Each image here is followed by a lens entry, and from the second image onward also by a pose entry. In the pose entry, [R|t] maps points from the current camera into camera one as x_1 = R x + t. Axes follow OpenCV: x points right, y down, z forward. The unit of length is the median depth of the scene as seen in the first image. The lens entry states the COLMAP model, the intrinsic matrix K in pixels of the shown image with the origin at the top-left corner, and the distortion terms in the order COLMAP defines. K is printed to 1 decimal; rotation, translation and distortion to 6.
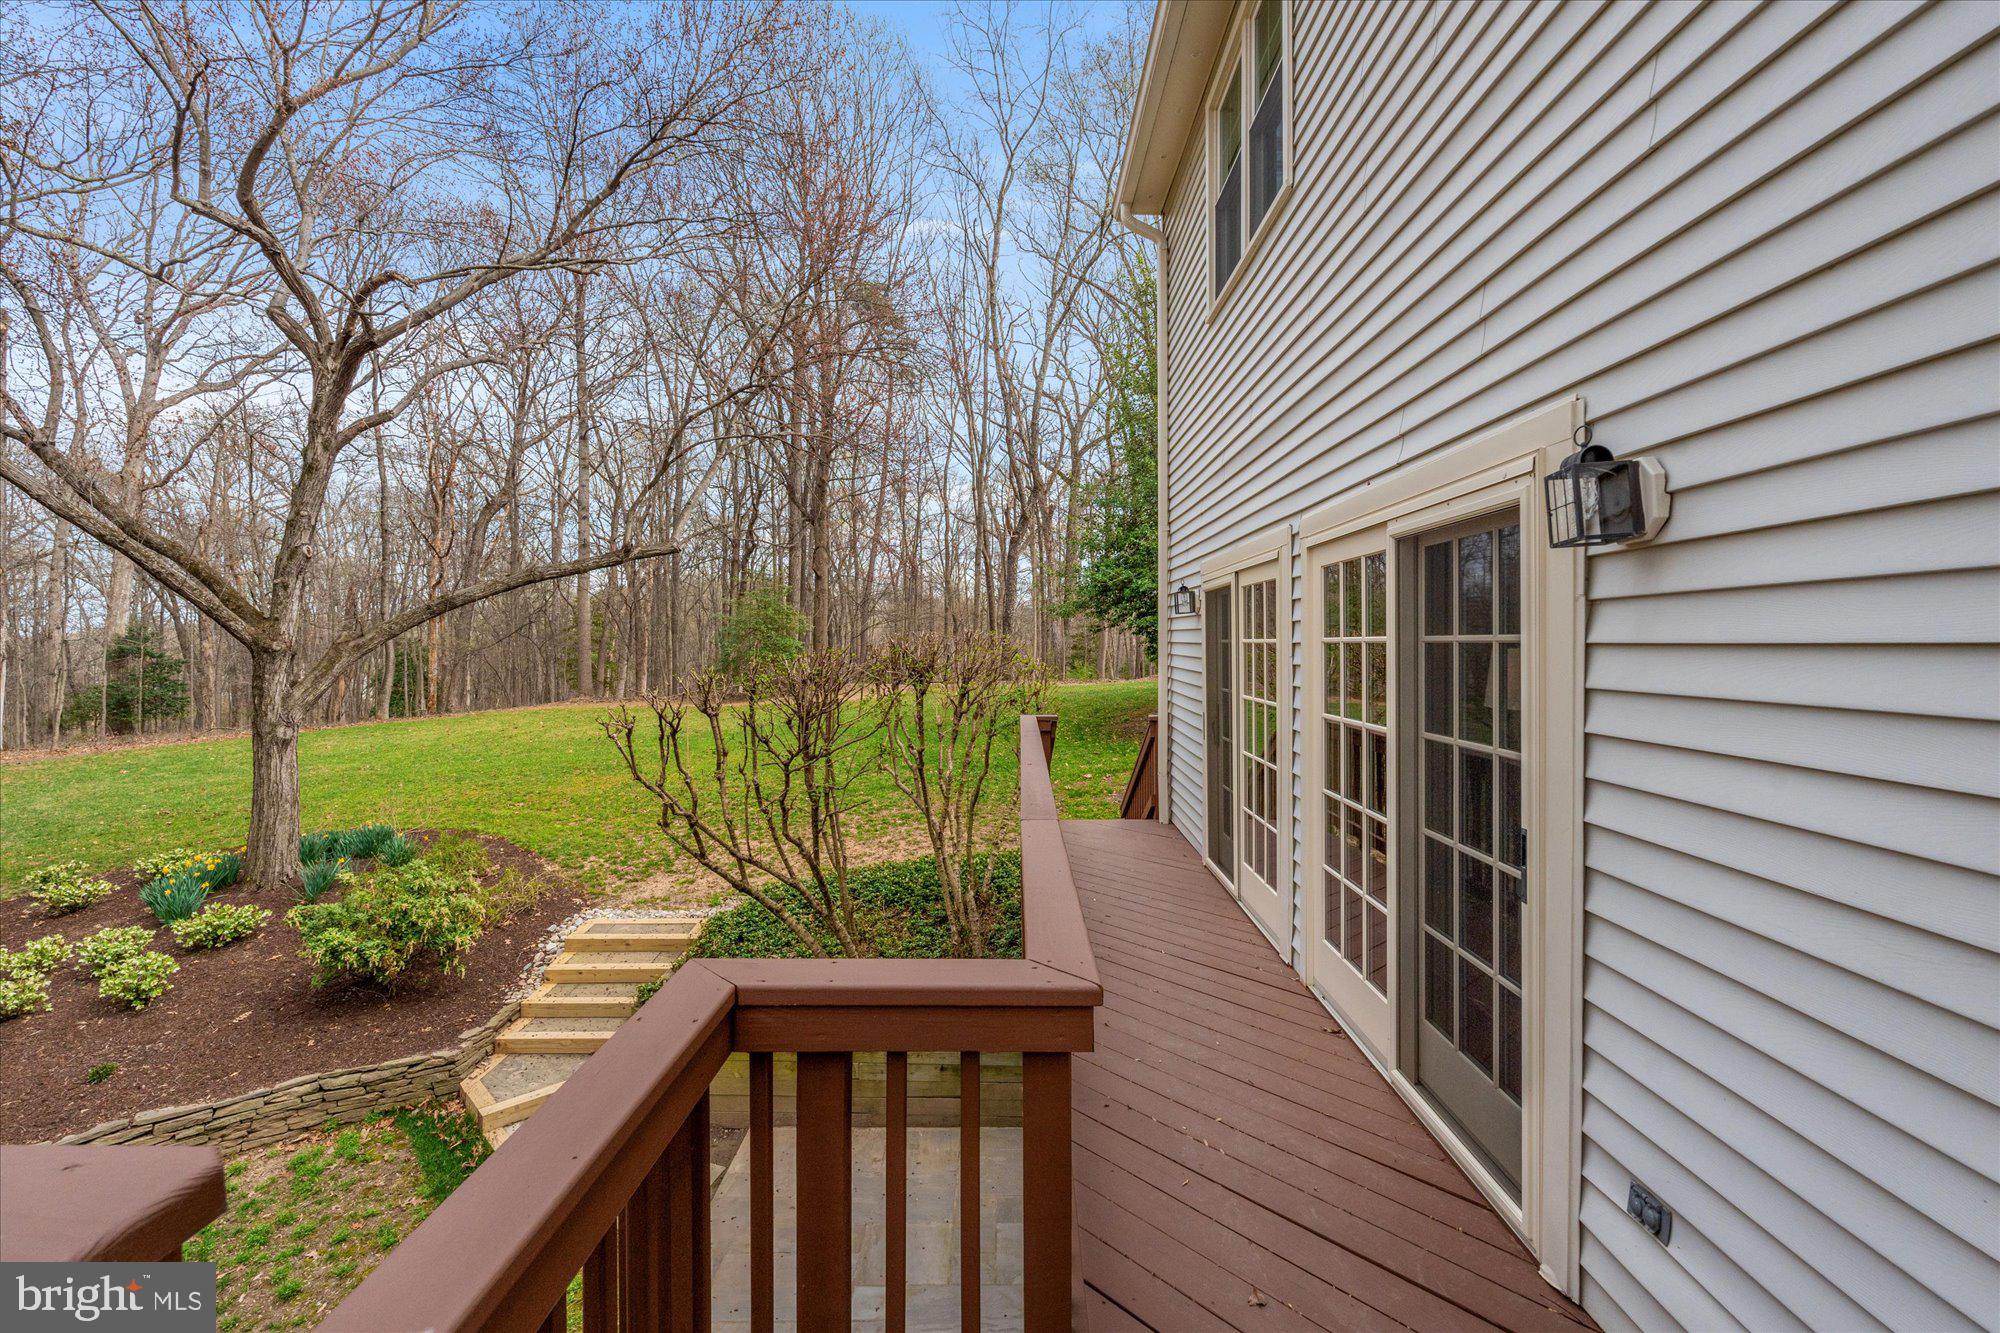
lens RADIAL K [[890.3, 0, 1010.8], [0, 890.3, 638.7], [0, 0, 1]] dist [-0.003801, -0.001260]
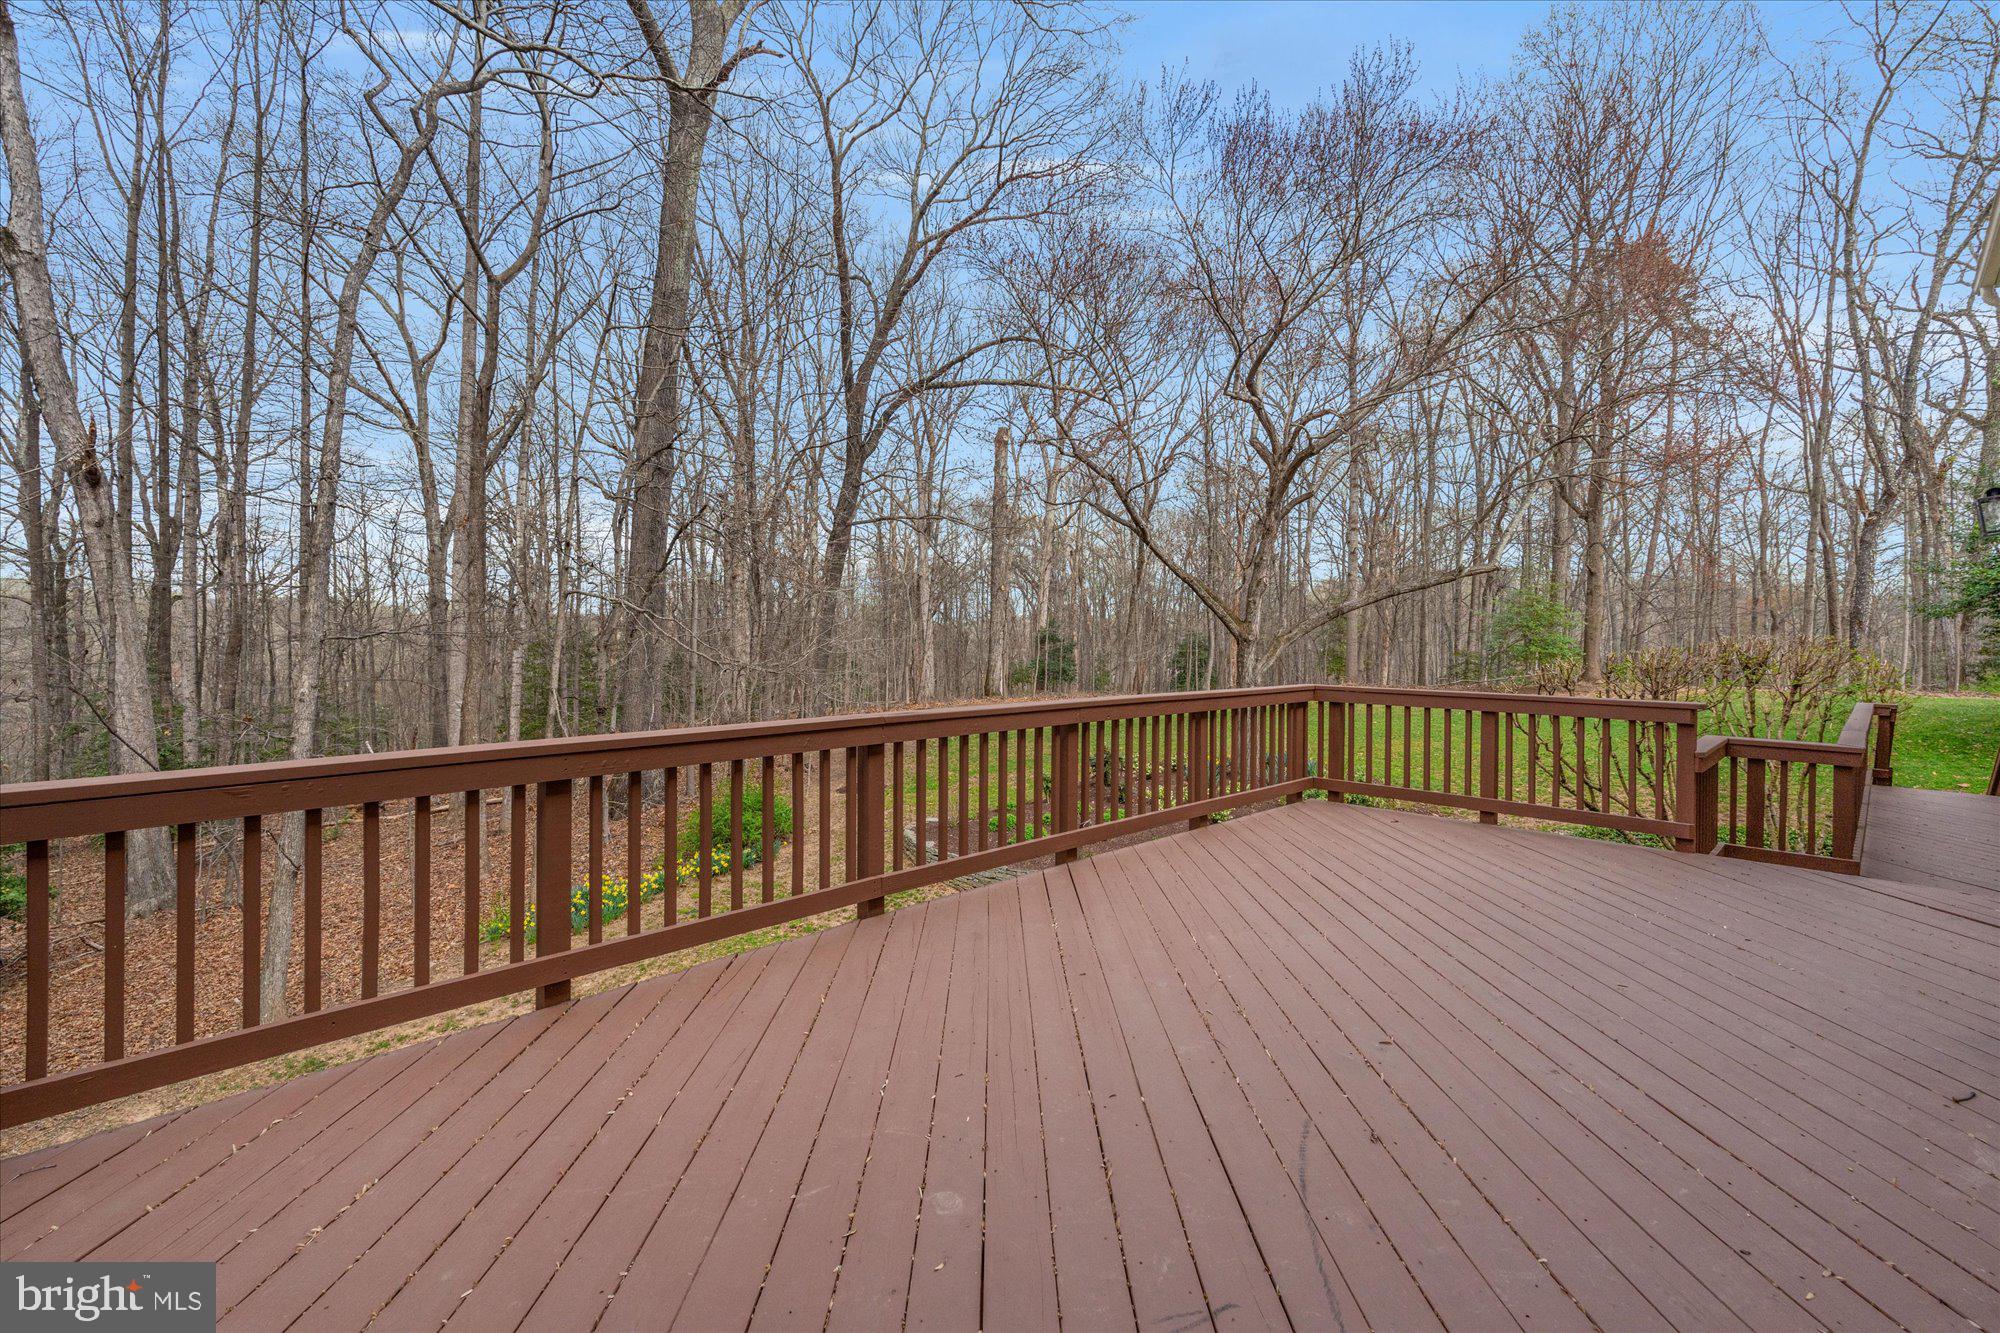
lens RADIAL K [[890.3, 0, 991.7], [0, 890.3, 640.2], [0, 0, 1]] dist [-0.003801, -0.001260]
pose [[0.710369, 0.016392, -0.703638, 0.014994], [-0.009936, 0.999863, 0.013262, -0.004391], [0.703759, -0.002429, 0.710434, -0.537532]]
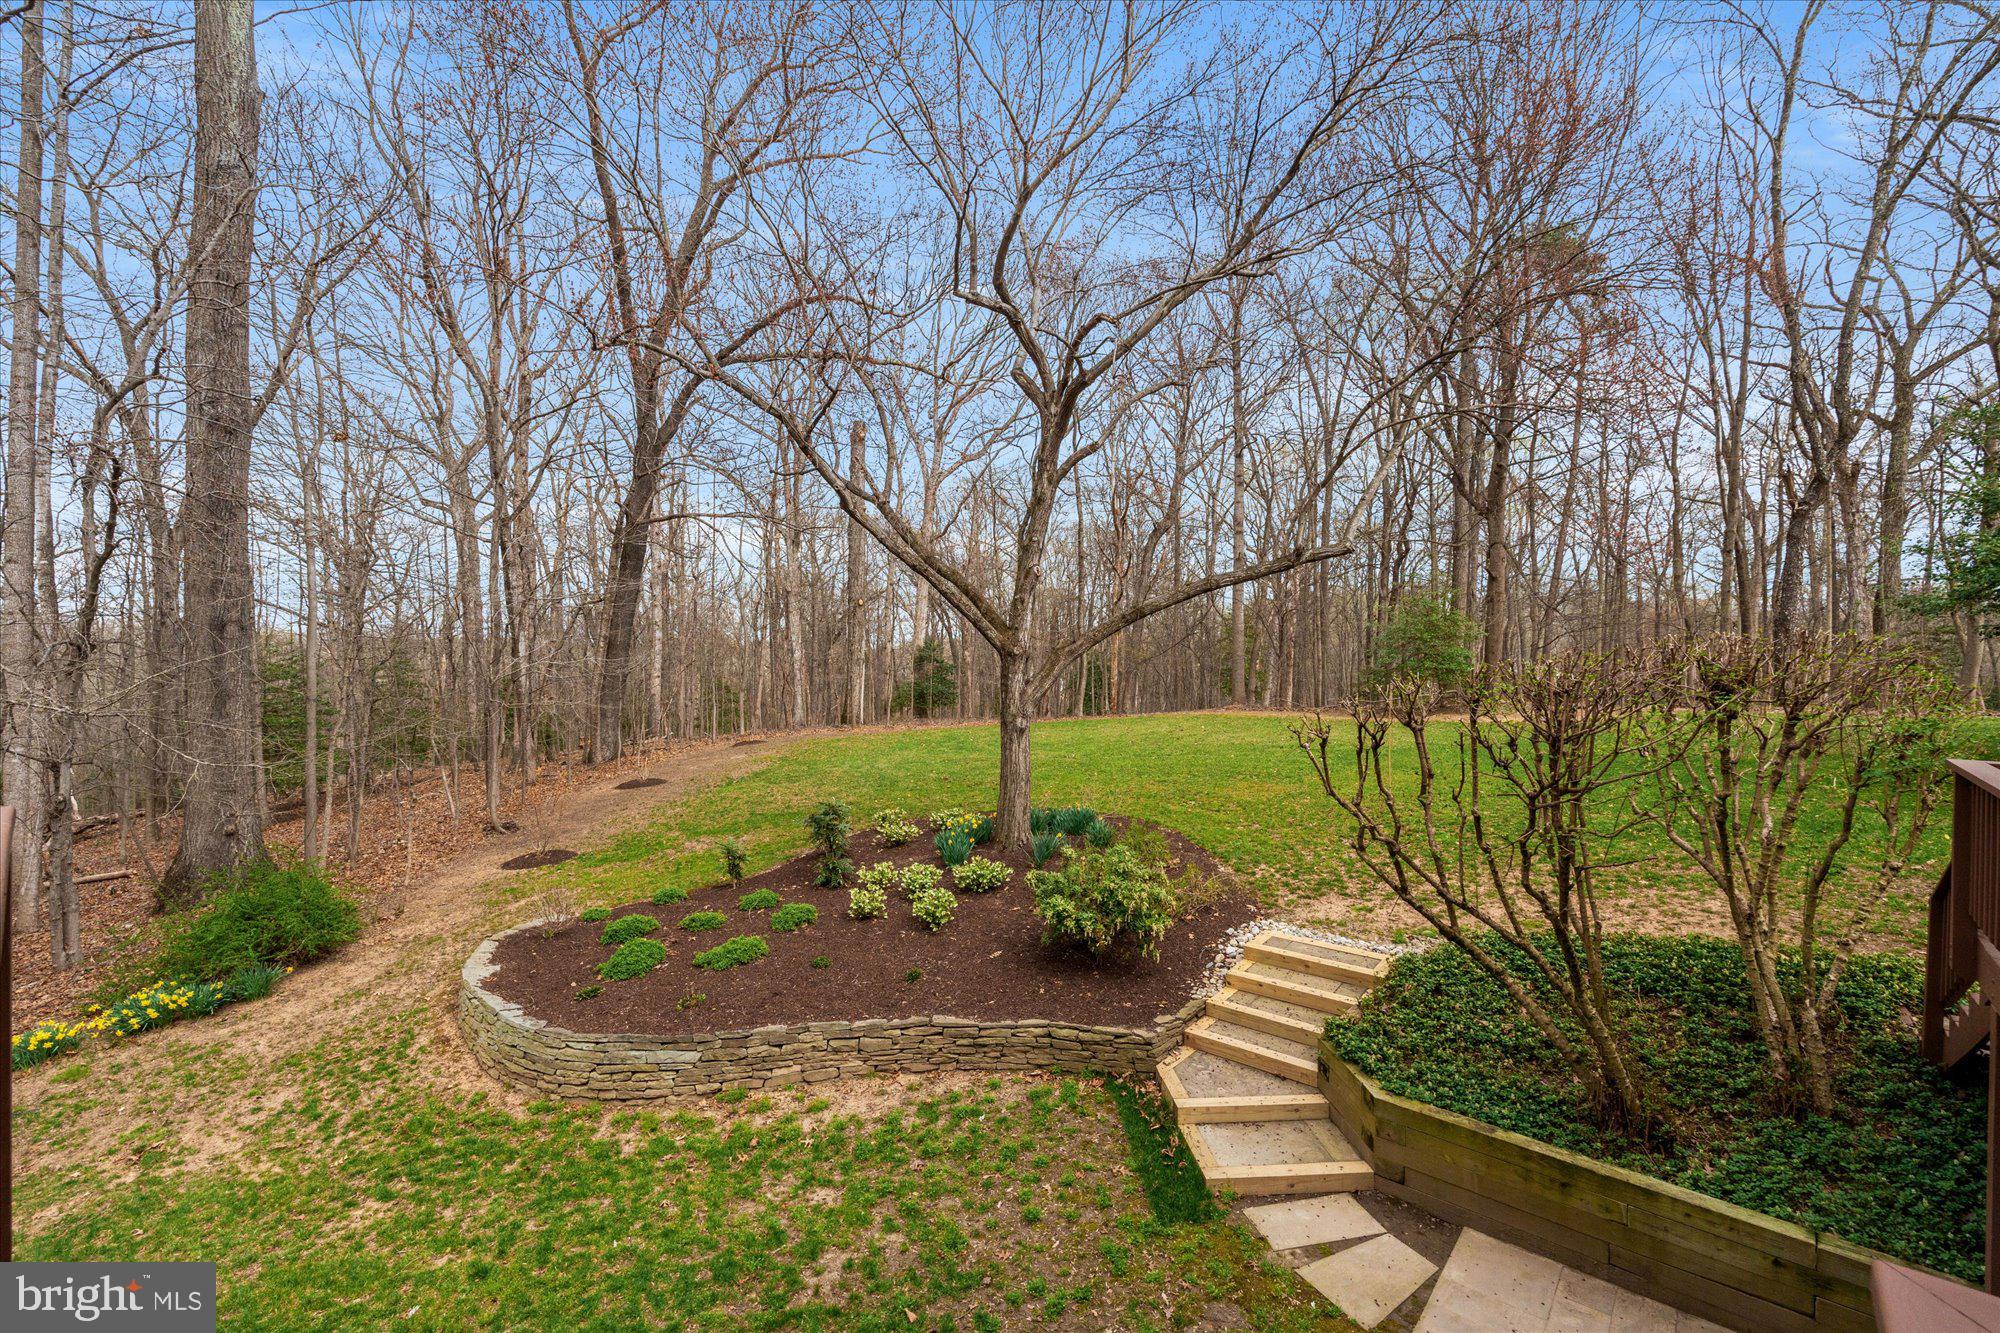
lens RADIAL K [[890.3, 0, 983.0], [0, 890.3, 658.9], [0, 0, 1]] dist [-0.003801, -0.001260]
pose [[0.753433, 0.009155, -0.657461, -0.063882], [-0.003361, 0.999944, 0.010073, 0.007811], [0.657516, -0.005380, 0.753421, 0.055637]]
